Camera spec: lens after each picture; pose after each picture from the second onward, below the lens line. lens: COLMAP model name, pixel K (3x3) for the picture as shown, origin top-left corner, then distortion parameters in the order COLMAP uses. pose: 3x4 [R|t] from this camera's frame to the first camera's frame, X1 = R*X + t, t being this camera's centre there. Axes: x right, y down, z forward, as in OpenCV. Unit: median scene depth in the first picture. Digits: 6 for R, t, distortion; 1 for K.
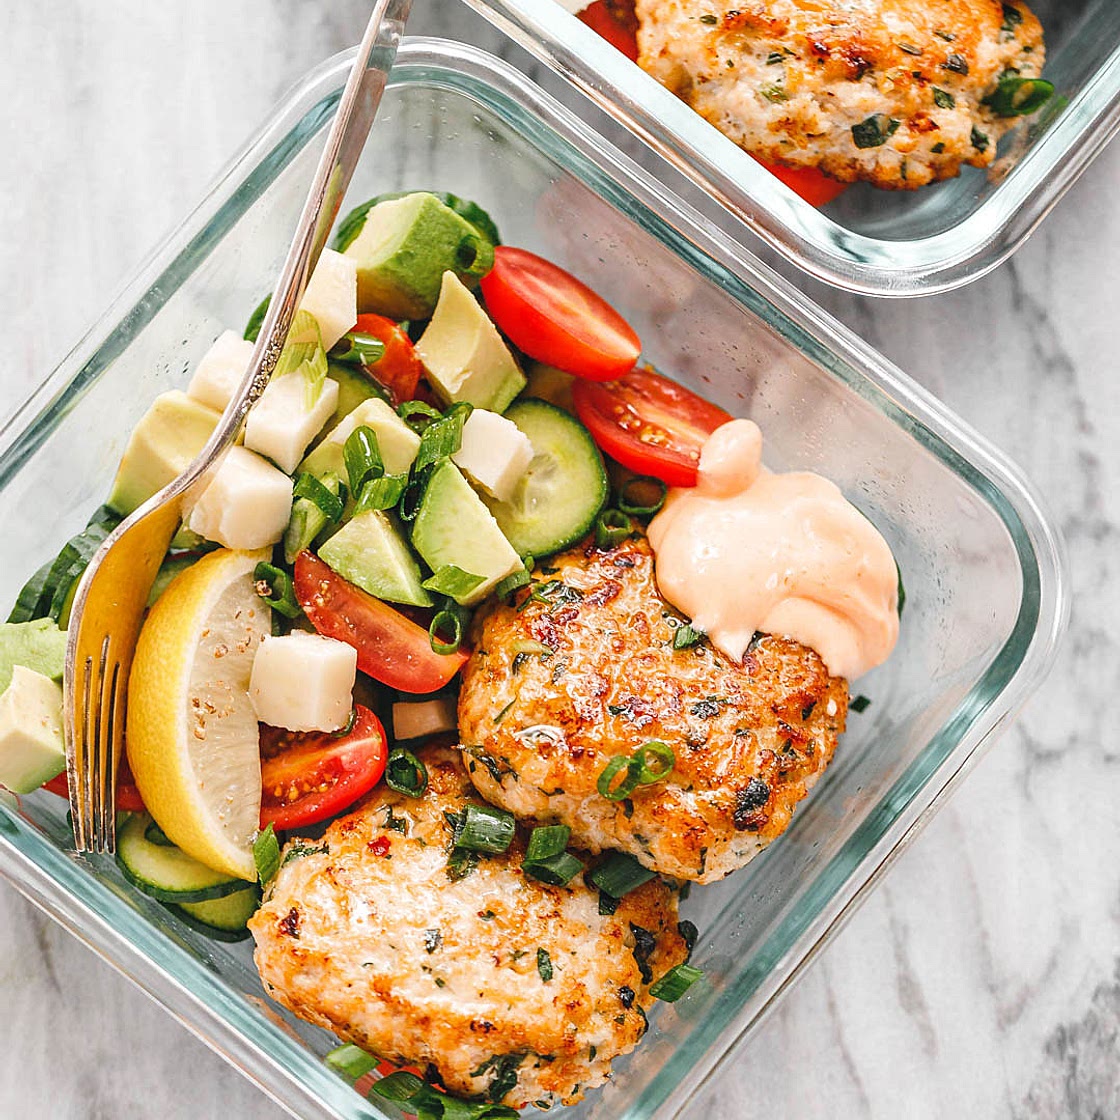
lens RADIAL K [[5510.3, 0, 560.0], [0, 5510.3, 560.0], [0, 0, 1]] dist [0.337012, -5.072986]
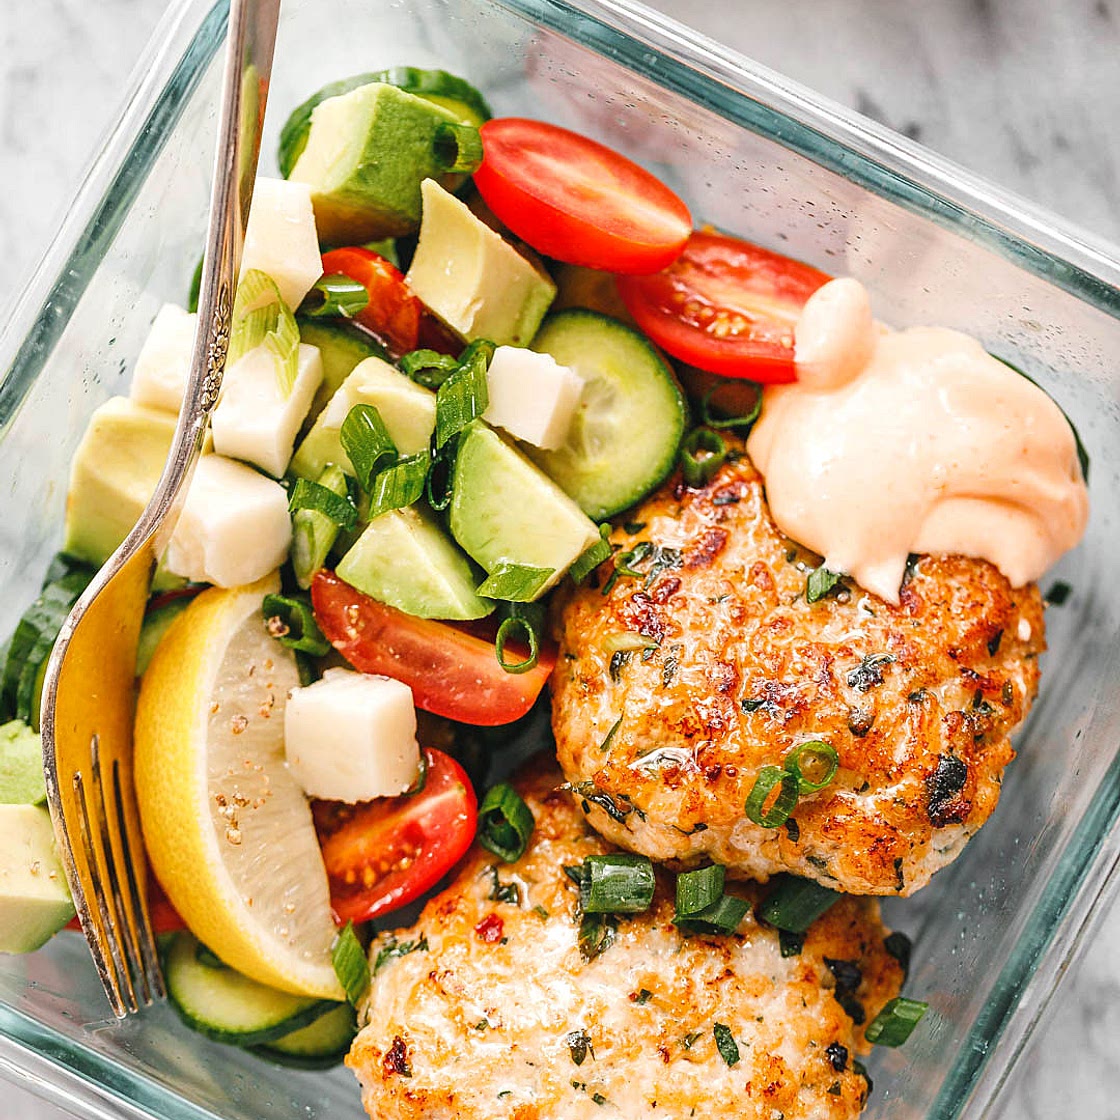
lens RADIAL K [[5487.9, 0, 632.2], [0, 5487.9, 514.0], [0, 0, 1]] dist [0.155262, -1.305145]
pose [[0.979501, -0.197313, -0.040563, 0.030036], [0.200896, 0.971628, 0.124819, -0.097752], [0.014784, -0.130410, 0.991350, 0.235299]]
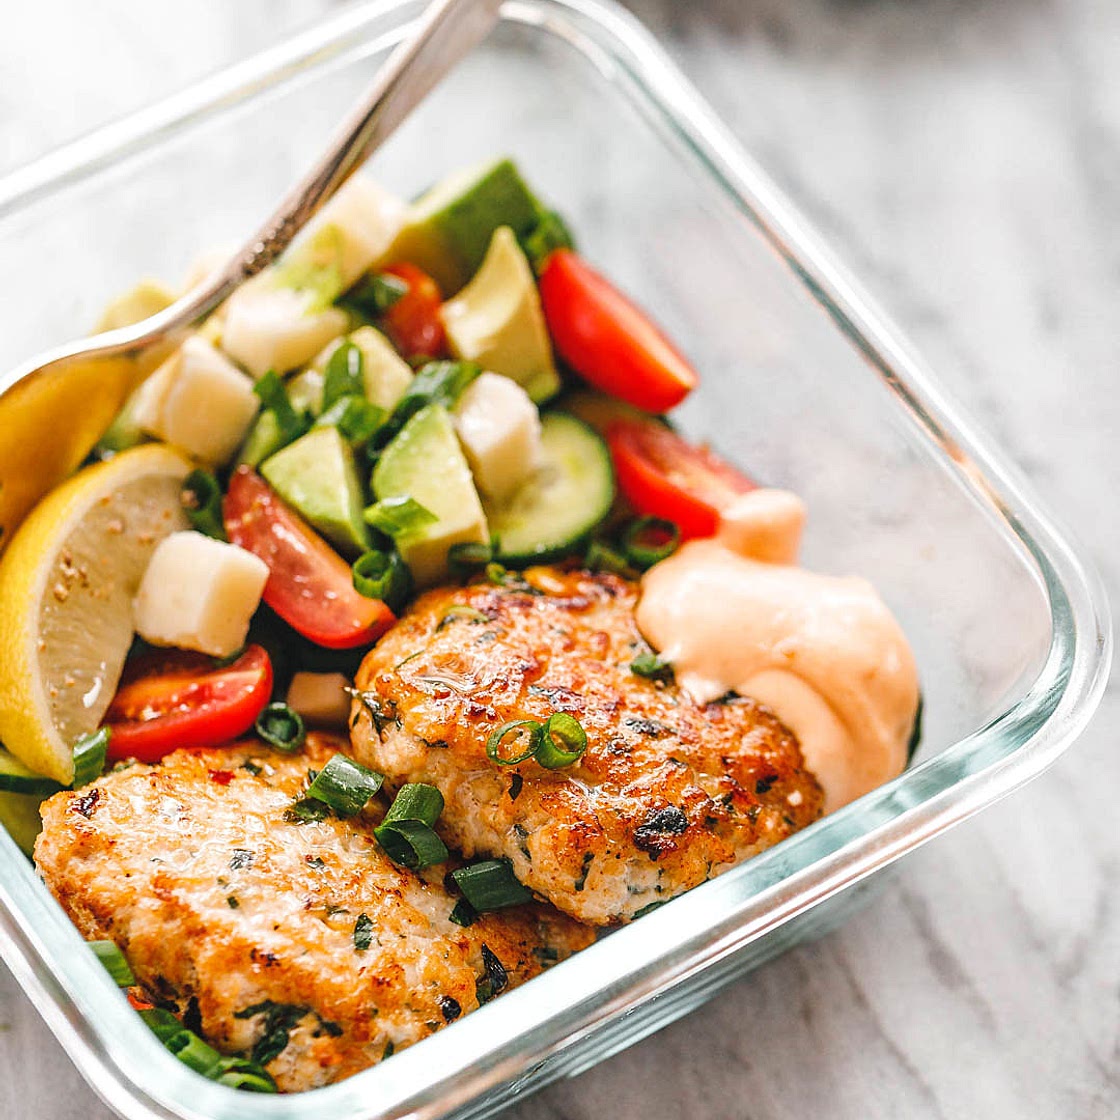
lens RADIAL K [[5510.3, 0, 560.0], [0, 5510.3, 560.0], [0, 0, 1]] dist [0.337012, -5.072986]
pose [[0.956958, 0.242673, -0.159190, 0.140108], [-0.284782, 0.890898, -0.353835, 0.301337], [0.055956, 0.383940, 0.921661, 0.221149]]
